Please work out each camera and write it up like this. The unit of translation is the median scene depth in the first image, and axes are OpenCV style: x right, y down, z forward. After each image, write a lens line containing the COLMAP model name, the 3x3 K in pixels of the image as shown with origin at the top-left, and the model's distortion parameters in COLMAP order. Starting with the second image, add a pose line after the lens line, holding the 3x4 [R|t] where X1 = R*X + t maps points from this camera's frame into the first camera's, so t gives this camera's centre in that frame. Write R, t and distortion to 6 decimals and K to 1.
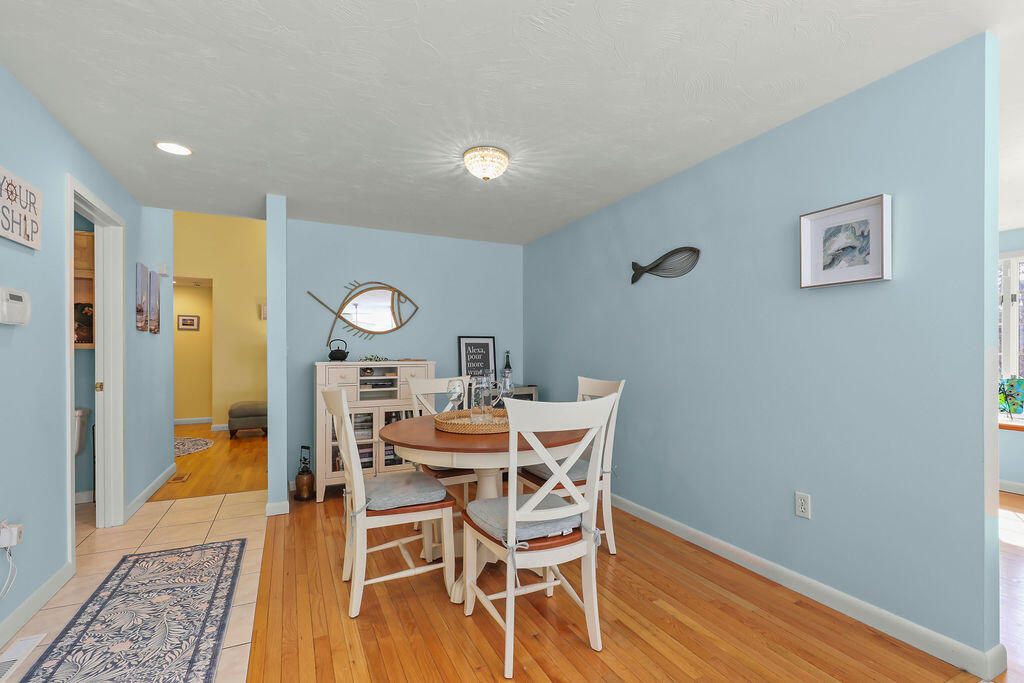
lens RADIAL K [[464.0, 0, 518.2], [0, 464.0, 355.5], [0, 0, 1]] dist [0.000626, 0.000177]
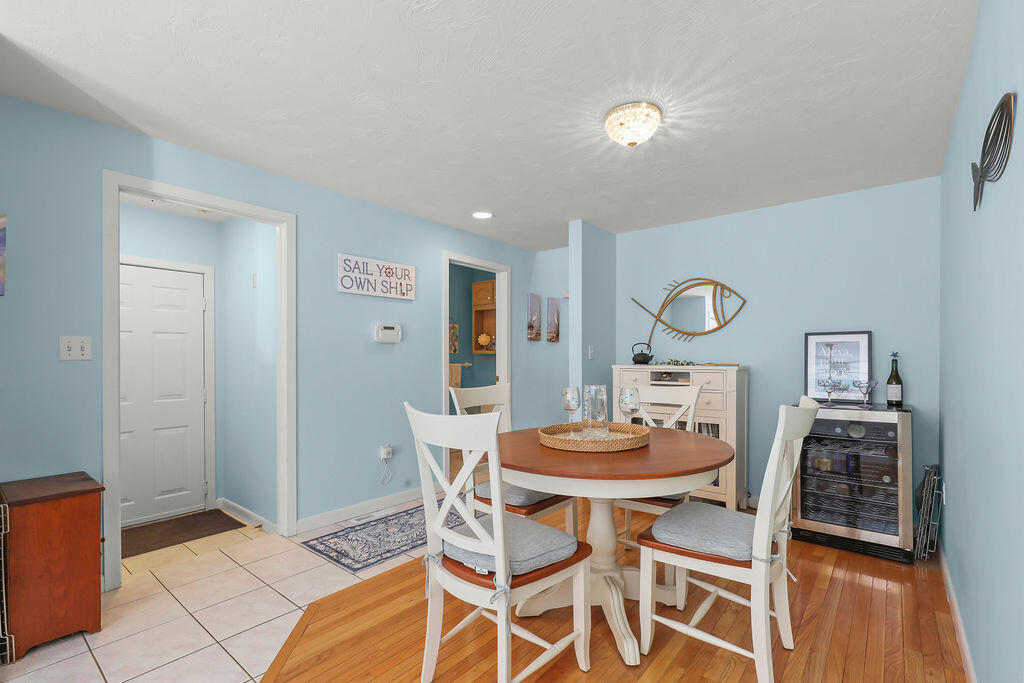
lens RADIAL K [[464.0, 0, 509.2], [0, 464.0, 361.3], [0, 0, 1]] dist [0.000626, 0.000177]
pose [[0.417231, 0.009221, -0.908754, 0.413243], [-0.002104, 0.999956, 0.009181, -0.003655], [0.908798, -0.001918, 0.417232, 0.323683]]
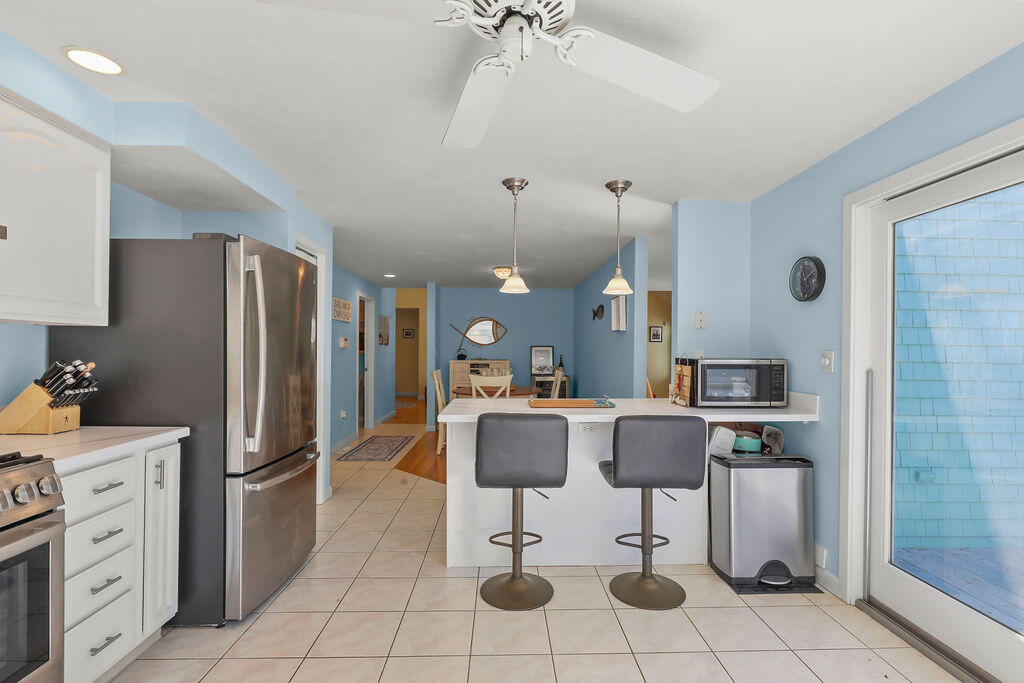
lens RADIAL K [[464.0, 0, 515.0], [0, 464.0, 351.2], [0, 0, 1]] dist [0.000626, 0.000177]
pose [[0.910281, 0.006865, -0.413934, 0.634786], [-0.007065, 0.999974, 0.001047, -0.027928], [0.413931, 0.001971, 0.910306, -0.696329]]
